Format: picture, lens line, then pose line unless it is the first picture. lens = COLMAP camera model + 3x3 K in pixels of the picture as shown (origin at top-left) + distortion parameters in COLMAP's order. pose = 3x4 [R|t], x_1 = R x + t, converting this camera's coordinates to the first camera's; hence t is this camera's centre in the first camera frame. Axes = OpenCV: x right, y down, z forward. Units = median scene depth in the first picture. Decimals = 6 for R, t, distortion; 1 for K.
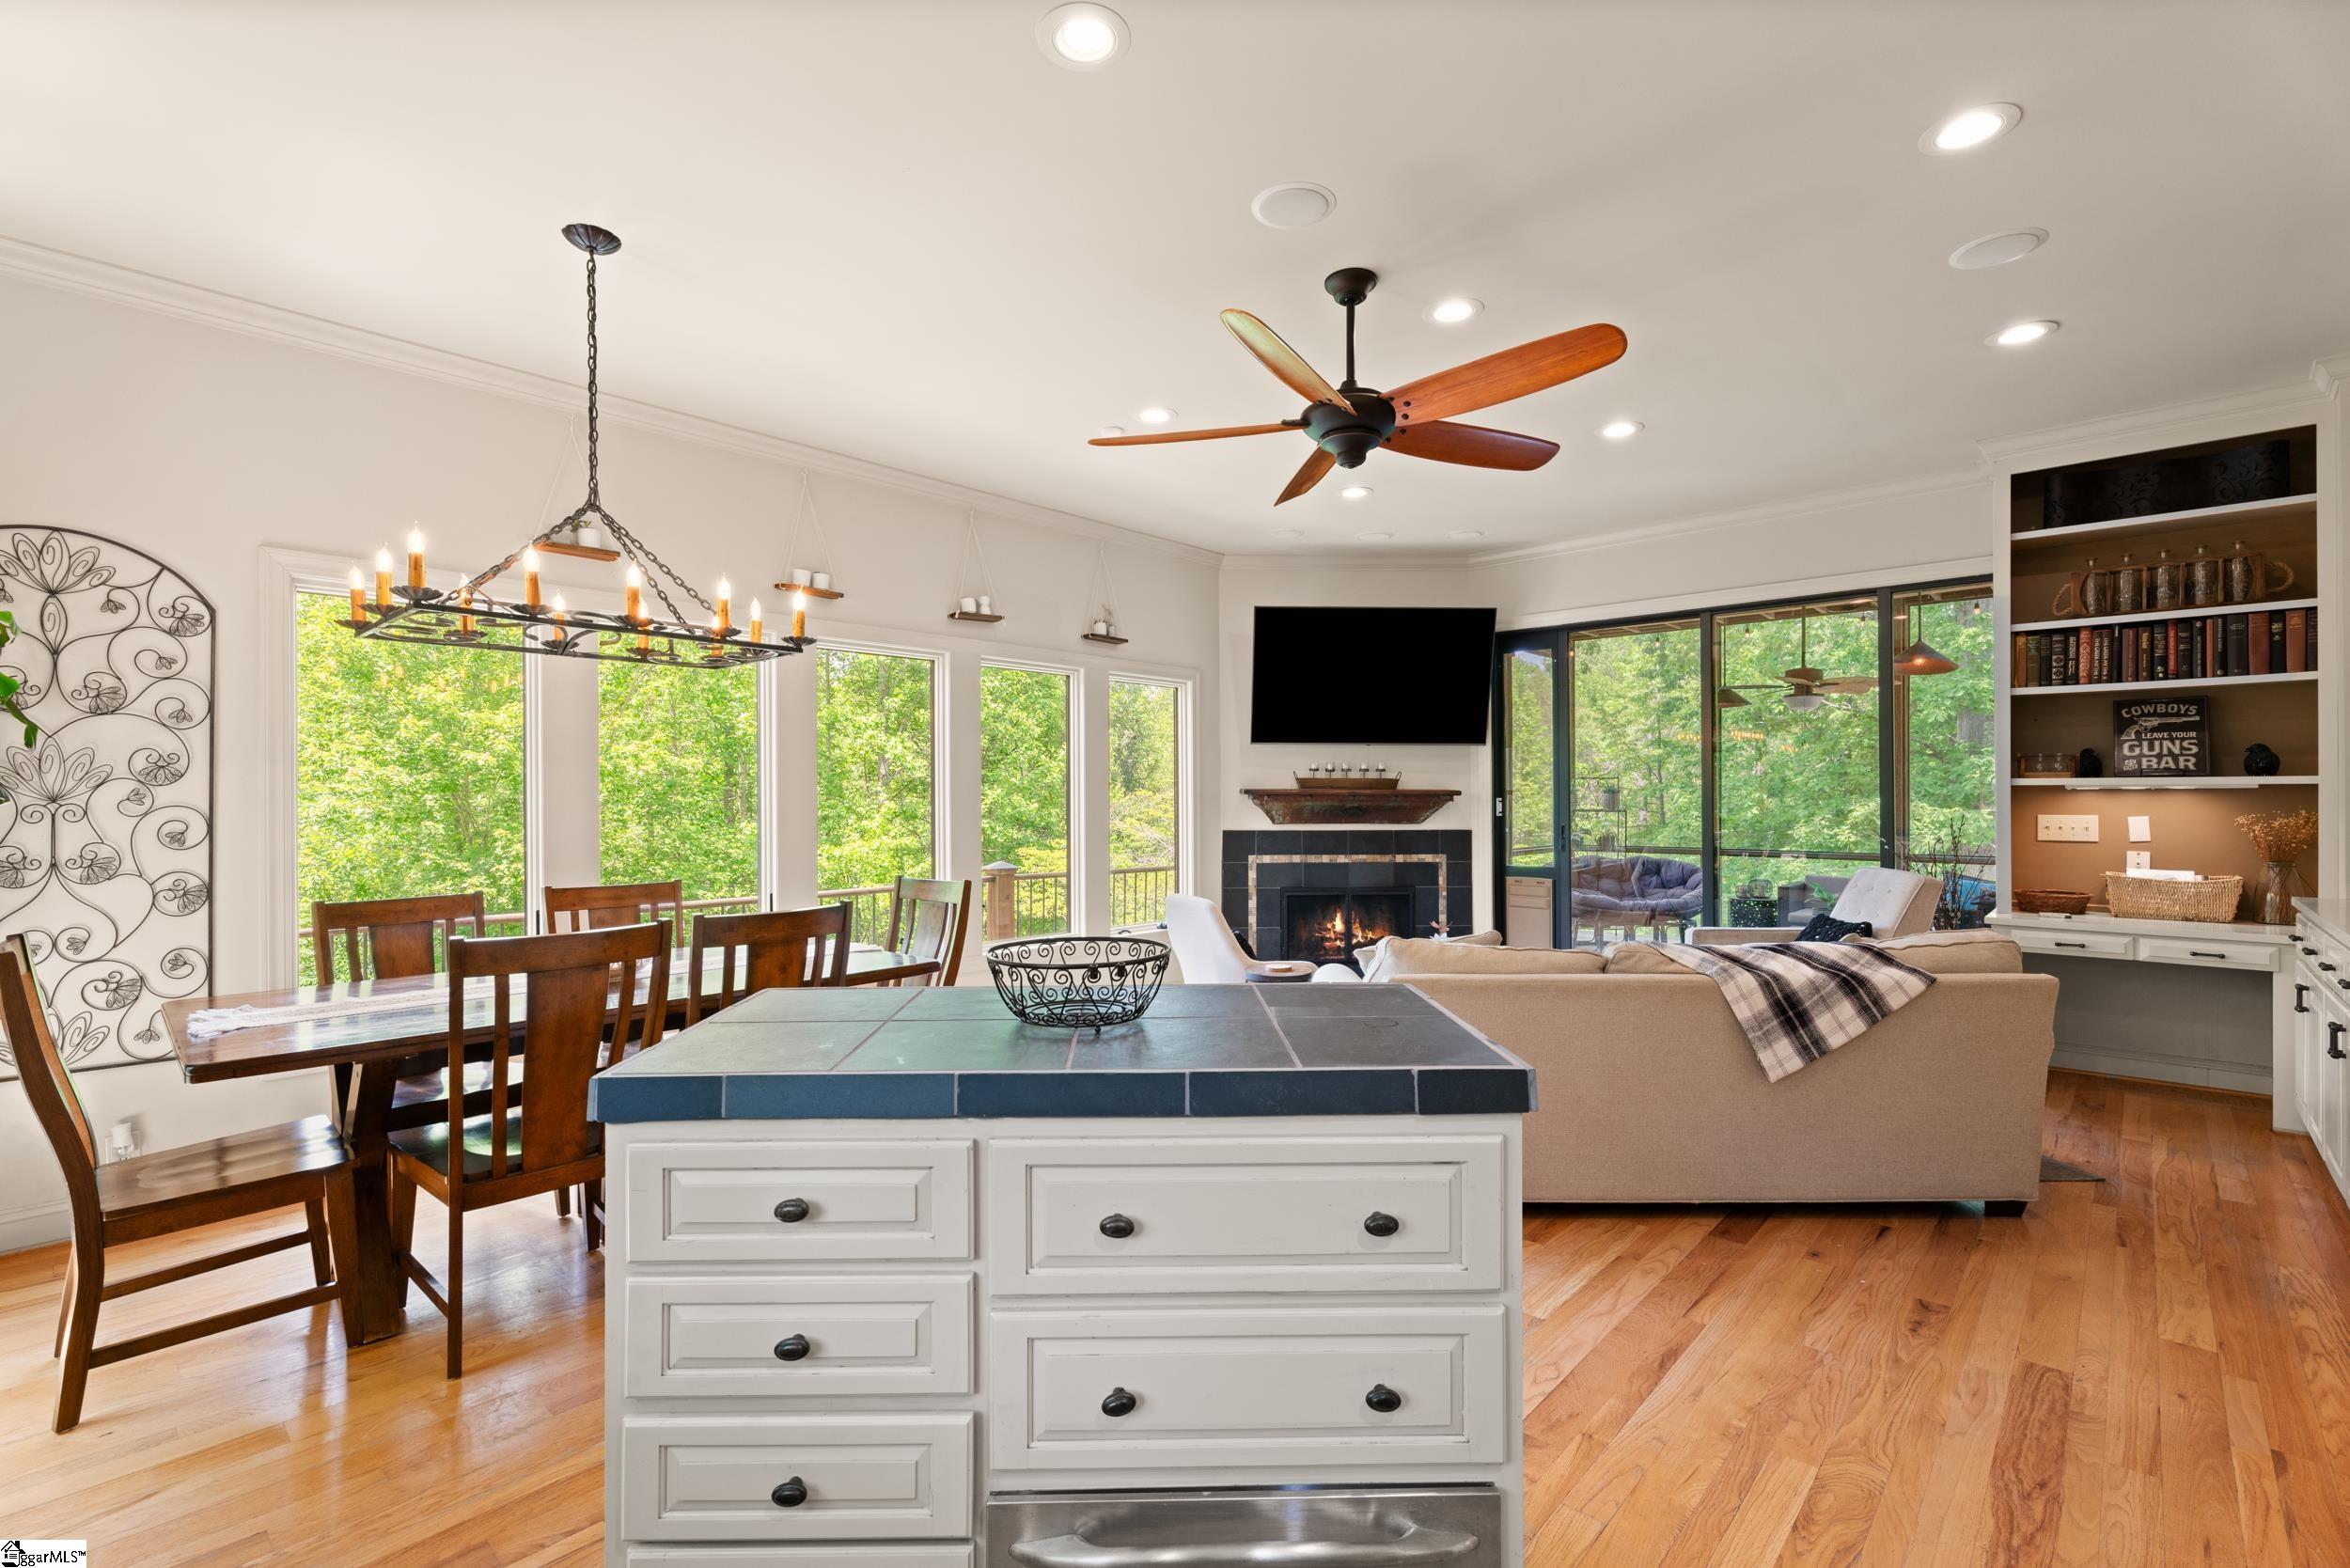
lens RADIAL K [[1040.0, 0, 1162.4], [0, 1040.0, 790.4], [0, 0, 1]] dist [-0.000303, -0.000154]
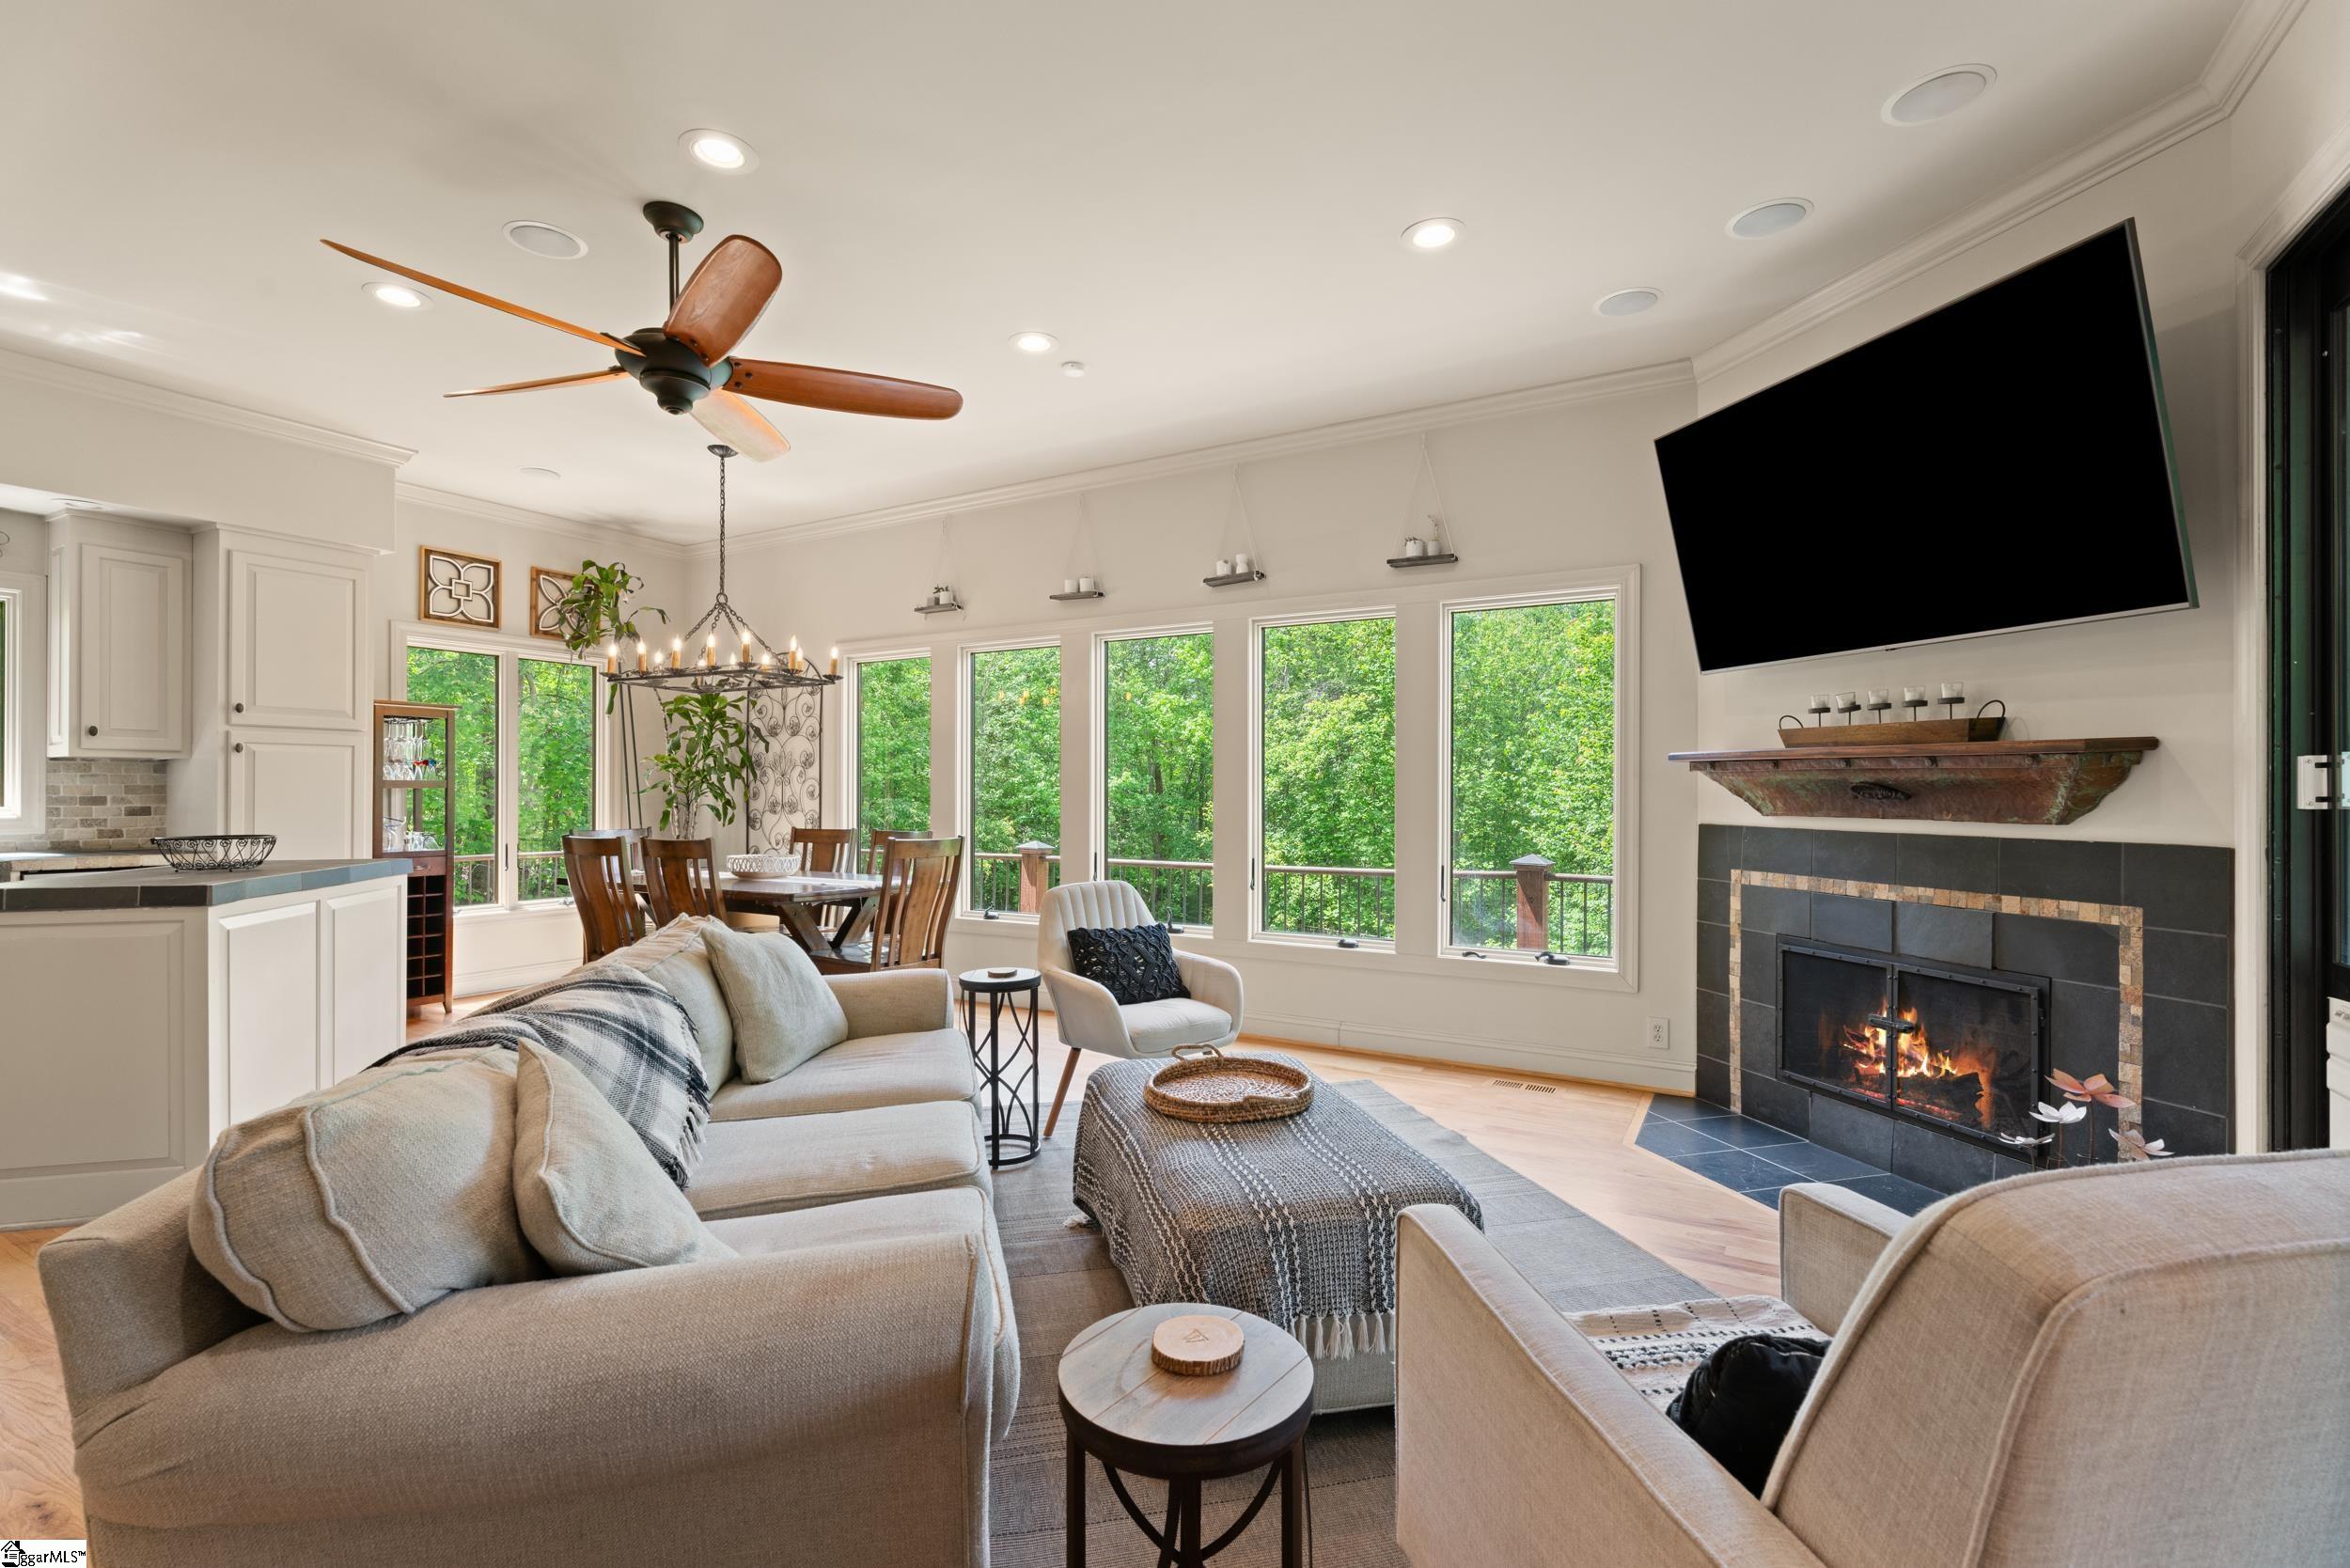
lens RADIAL K [[1040.0, 0, 1162.4], [0, 1040.0, 790.4], [0, 0, 1]] dist [-0.000303, -0.000154]
pose [[0.223097, 0.003599, -0.974790, 0.574097], [0.004736, 0.999977, 0.004775, 0.015427], [0.974785, -0.005682, 0.223075, 0.579152]]
